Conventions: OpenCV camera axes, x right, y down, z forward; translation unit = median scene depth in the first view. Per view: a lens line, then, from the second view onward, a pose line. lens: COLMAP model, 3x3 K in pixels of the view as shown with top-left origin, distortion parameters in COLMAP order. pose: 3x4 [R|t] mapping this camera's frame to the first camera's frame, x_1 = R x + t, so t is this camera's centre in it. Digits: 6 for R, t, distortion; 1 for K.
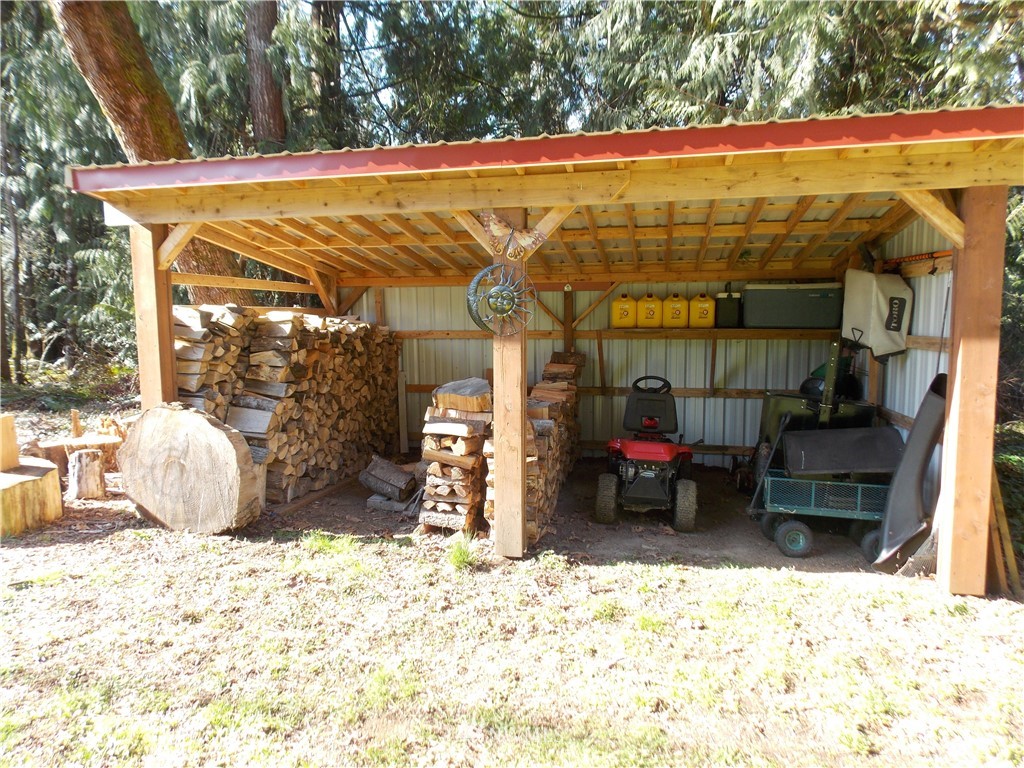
lens RADIAL K [[676.4, 0, 512.0], [0, 676.4, 384.0], [0, 0, 1]] dist [0.004770, -0.003477]
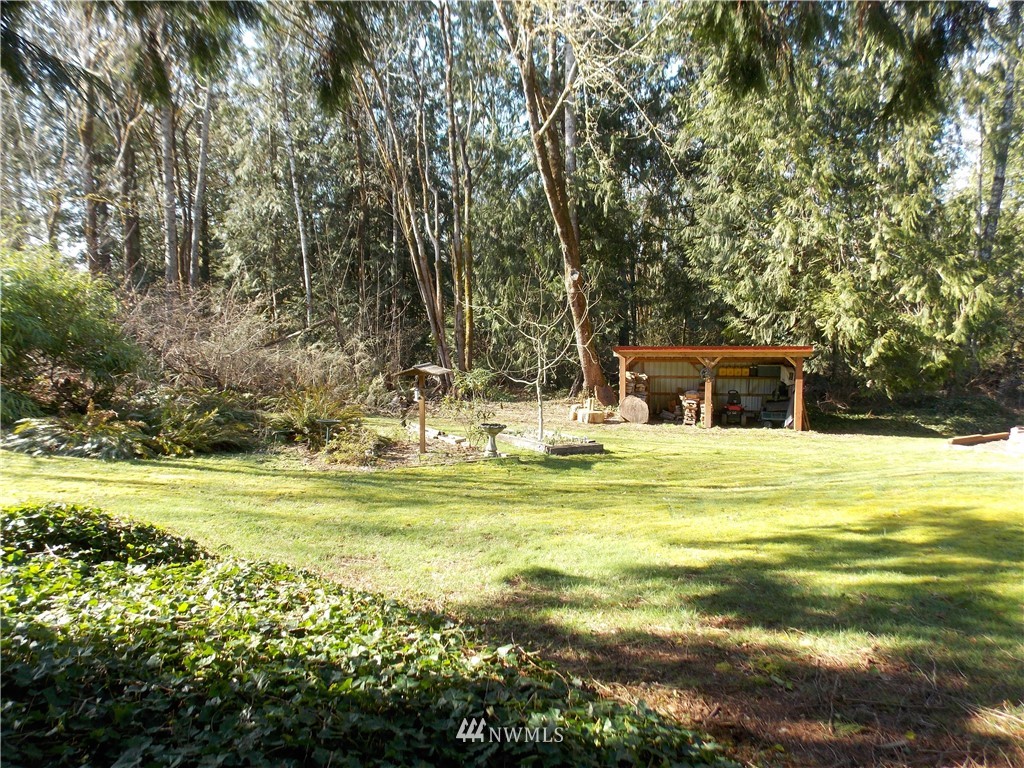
lens RADIAL K [[676.4, 0, 512.0], [0, 676.4, 384.0], [0, 0, 1]] dist [0.004770, -0.003477]
pose [[0.999459, 0.003983, -0.032644, -1.086334], [-0.004672, 0.999767, -0.021065, 0.046965], [0.032553, 0.021206, 0.999245, -3.392262]]
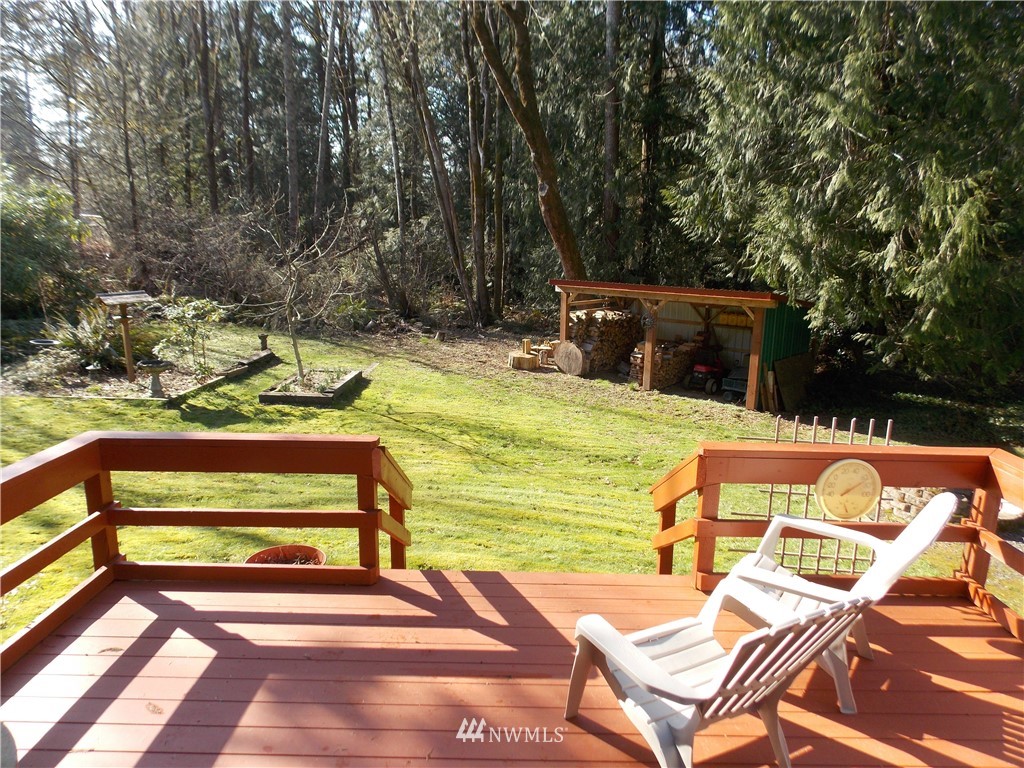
lens RADIAL K [[676.4, 0, 512.0], [0, 676.4, 384.0], [0, 0, 1]] dist [0.004770, -0.003477]
pose [[0.868853, 0.121793, -0.479855, 1.003068], [-0.068487, 0.989517, 0.127144, -0.179187], [0.490310, -0.077605, 0.868086, -2.298493]]
